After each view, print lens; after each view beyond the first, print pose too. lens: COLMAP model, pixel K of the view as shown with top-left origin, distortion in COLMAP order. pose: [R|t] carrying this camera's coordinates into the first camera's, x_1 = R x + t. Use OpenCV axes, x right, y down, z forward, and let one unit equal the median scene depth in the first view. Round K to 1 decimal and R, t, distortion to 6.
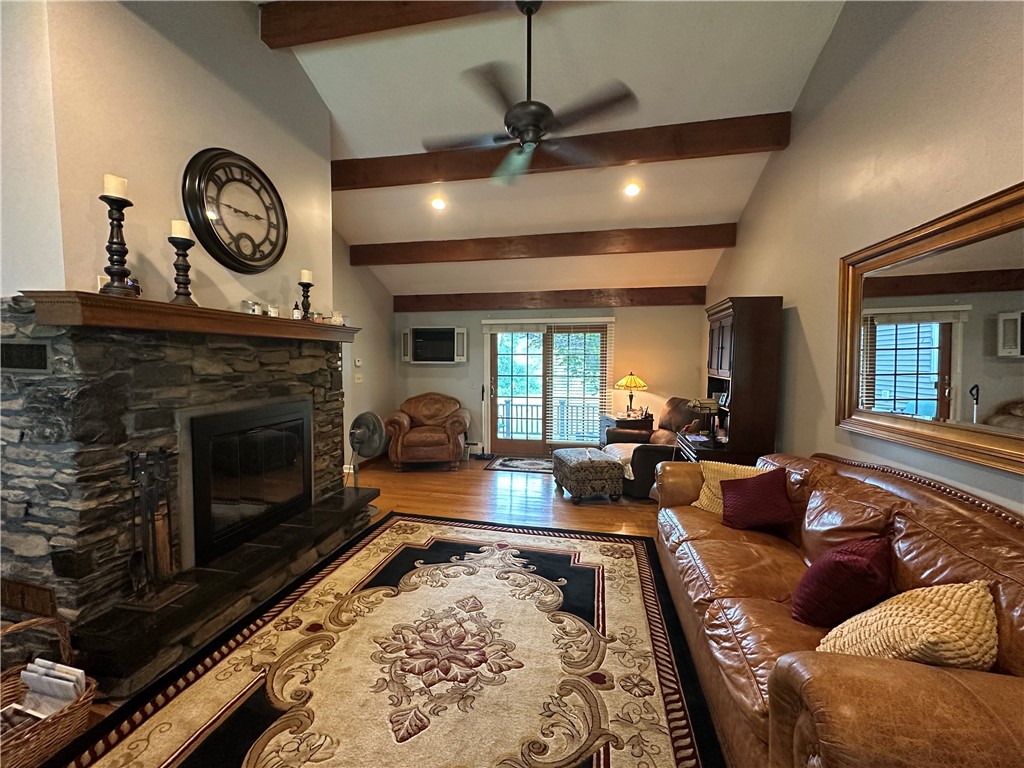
lens RADIAL K [[408.2, 0, 511.7], [0, 408.2, 382.8], [0, 0, 1]] dist [-0.000358, -0.000389]
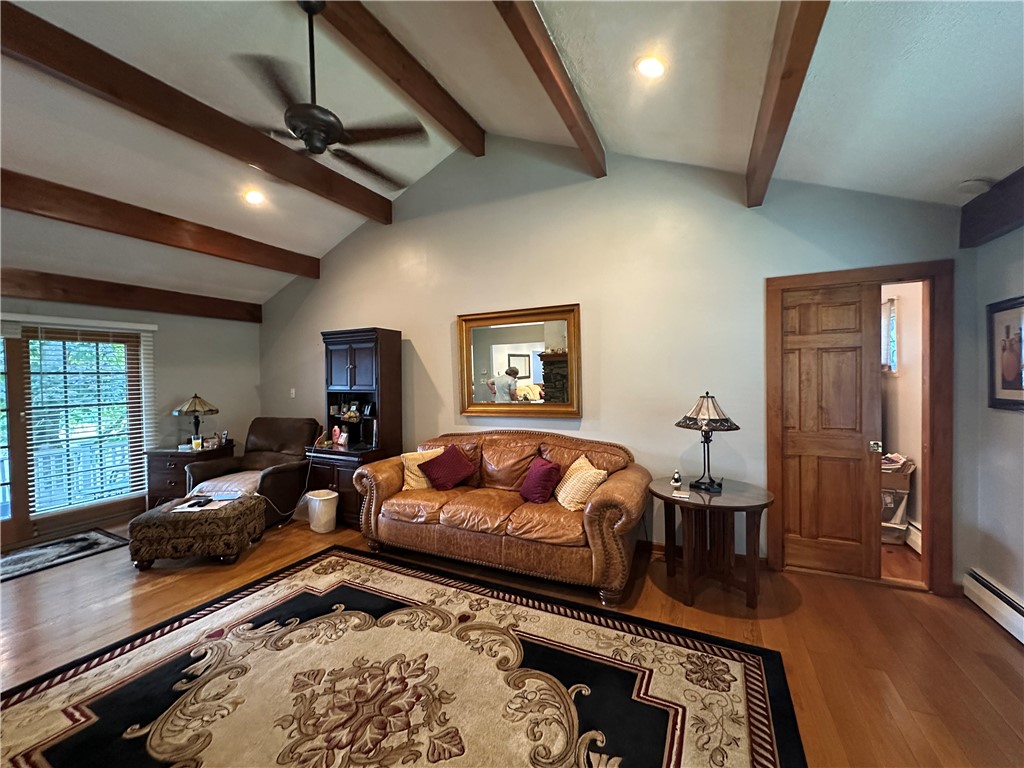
lens RADIAL K [[408.2, 0, 511.7], [0, 408.2, 382.8], [0, 0, 1]] dist [-0.000358, -0.000389]
pose [[0.247872, -0.025286, 0.968463, -0.663206], [0.069543, 0.997545, 0.008247, -0.021047], [-0.966294, 0.065306, 0.249022, 0.314384]]
